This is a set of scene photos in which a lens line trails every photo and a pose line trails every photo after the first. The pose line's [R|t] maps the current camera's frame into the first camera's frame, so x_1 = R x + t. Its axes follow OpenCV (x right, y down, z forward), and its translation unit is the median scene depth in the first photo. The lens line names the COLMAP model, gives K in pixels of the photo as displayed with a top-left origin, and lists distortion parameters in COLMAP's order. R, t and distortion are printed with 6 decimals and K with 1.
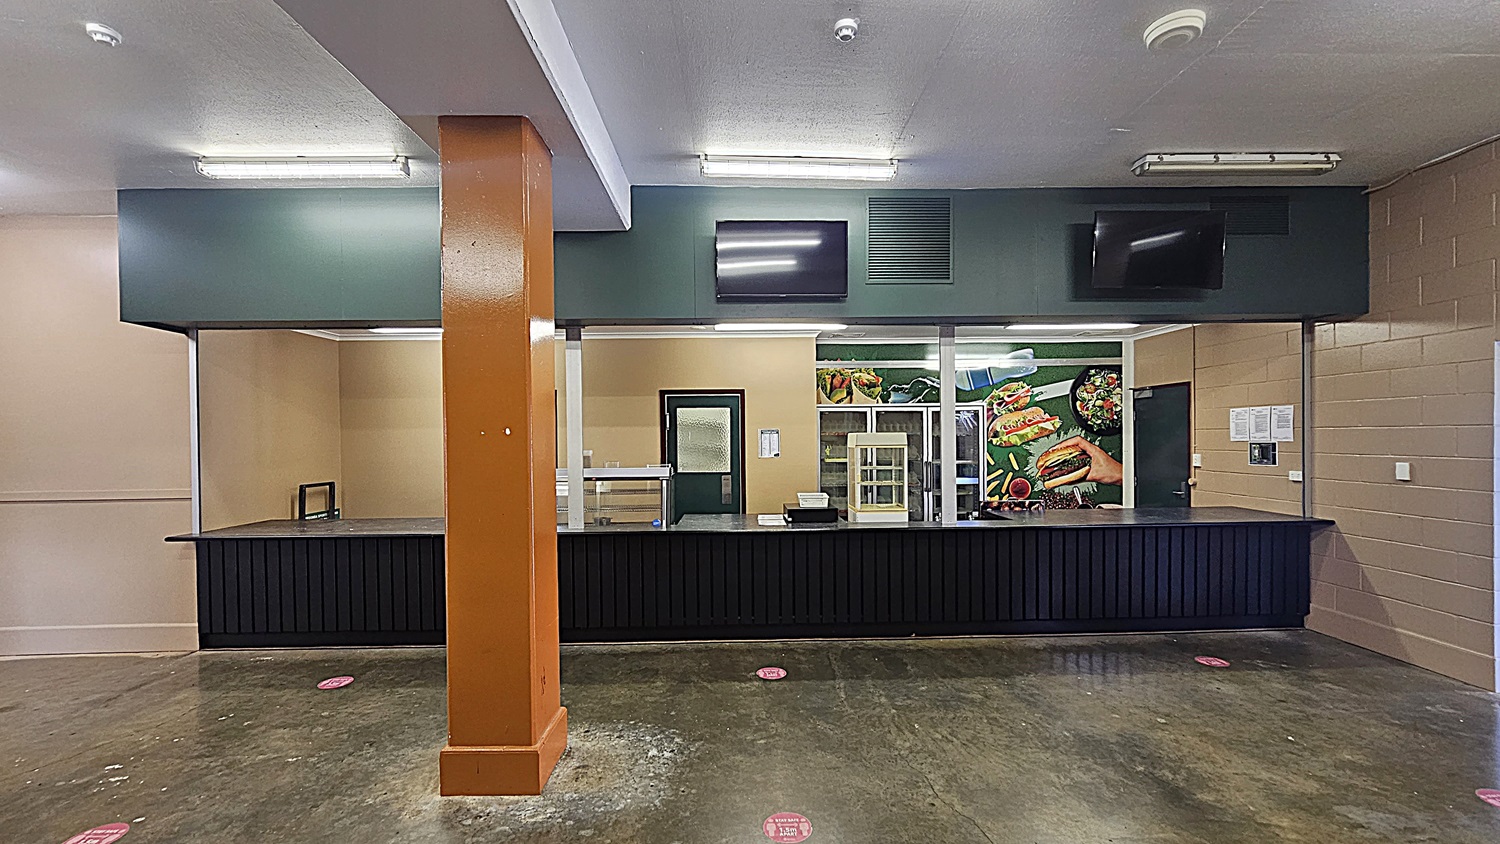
lens RADIAL K [[616.6, 0, 745.8], [0, 616.6, 444.0], [0, 0, 1]] dist [-0.001272, -0.000310]
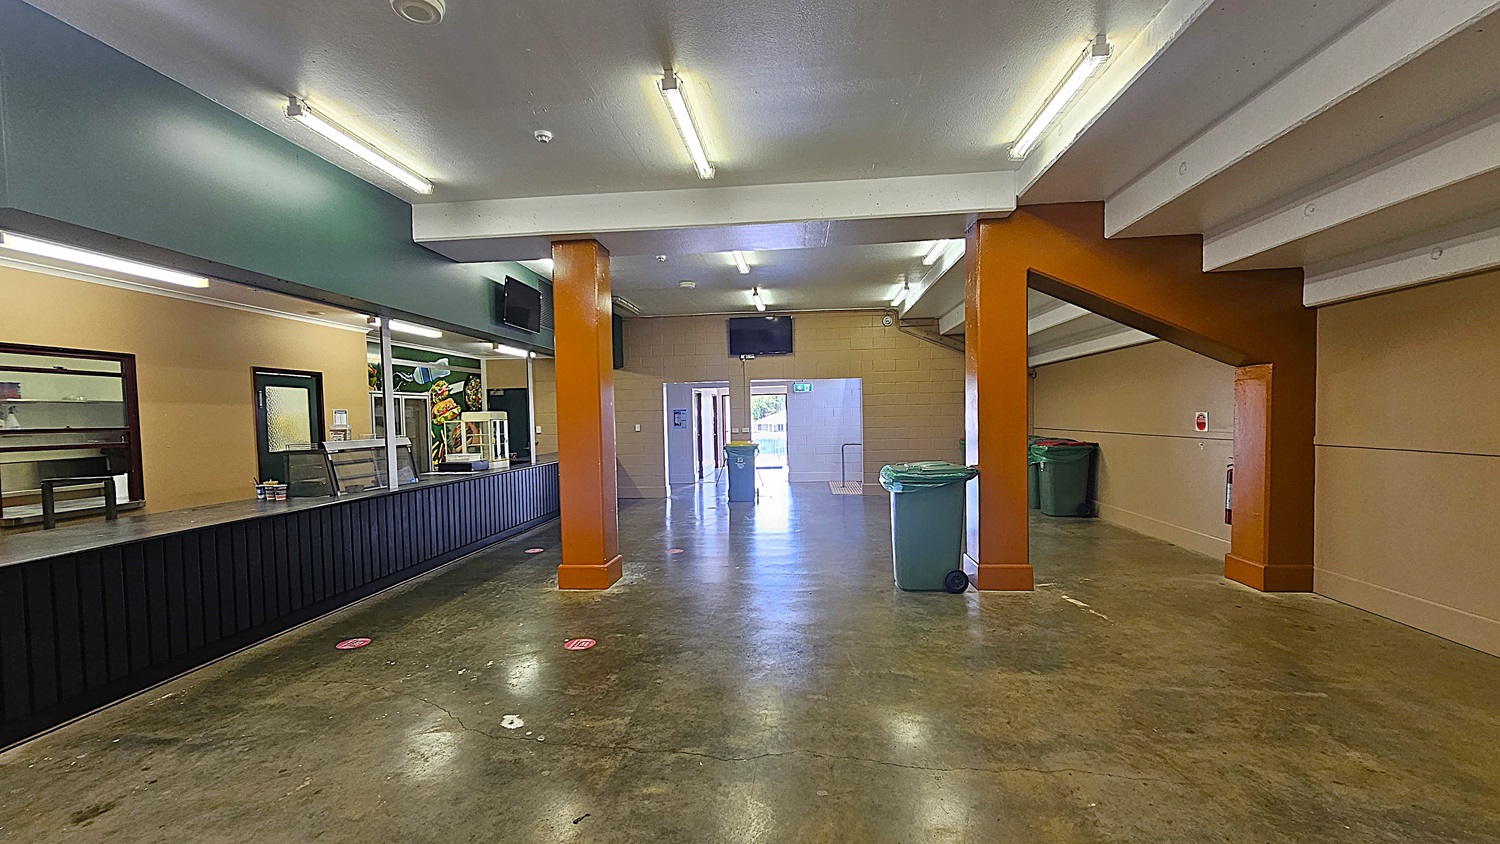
lens RADIAL K [[616.6, 0, 745.8], [0, 616.6, 444.0], [0, 0, 1]] dist [-0.001272, -0.000310]
pose [[0.118611, -0.037412, 0.992236, -0.917429], [0.031638, 0.998925, 0.033882, 0.022159], [-0.992437, 0.027374, 0.119668, 0.122924]]
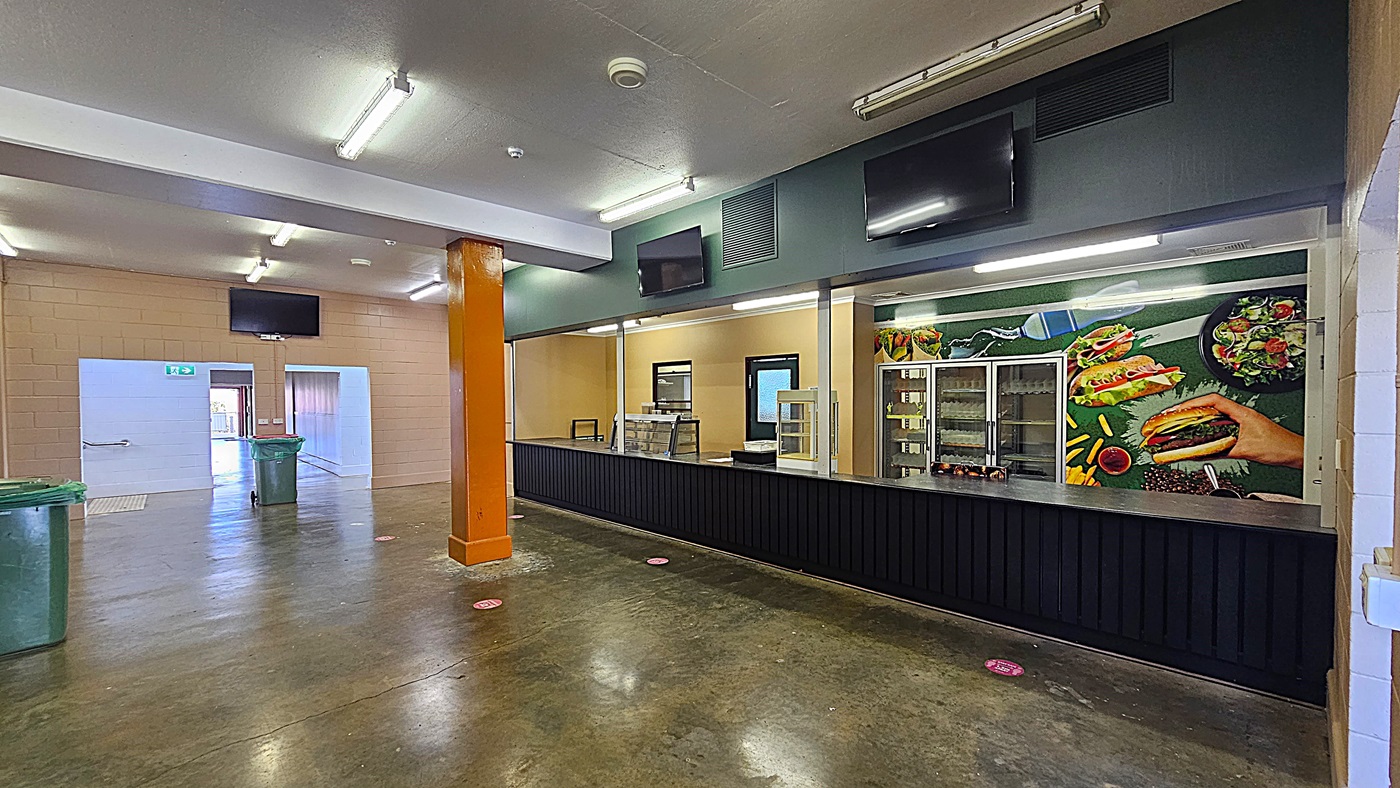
lens RADIAL K [[571.5, 0, 702.6], [0, 571.5, 413.7], [0, 0, 1]] dist [-0.000036, -0.000185]
pose [[0.675850, 0.027205, -0.736537, 0.627493], [-0.011201, 0.999582, 0.026643, -0.000587], [0.736954, -0.009757, 0.675873, 0.115607]]
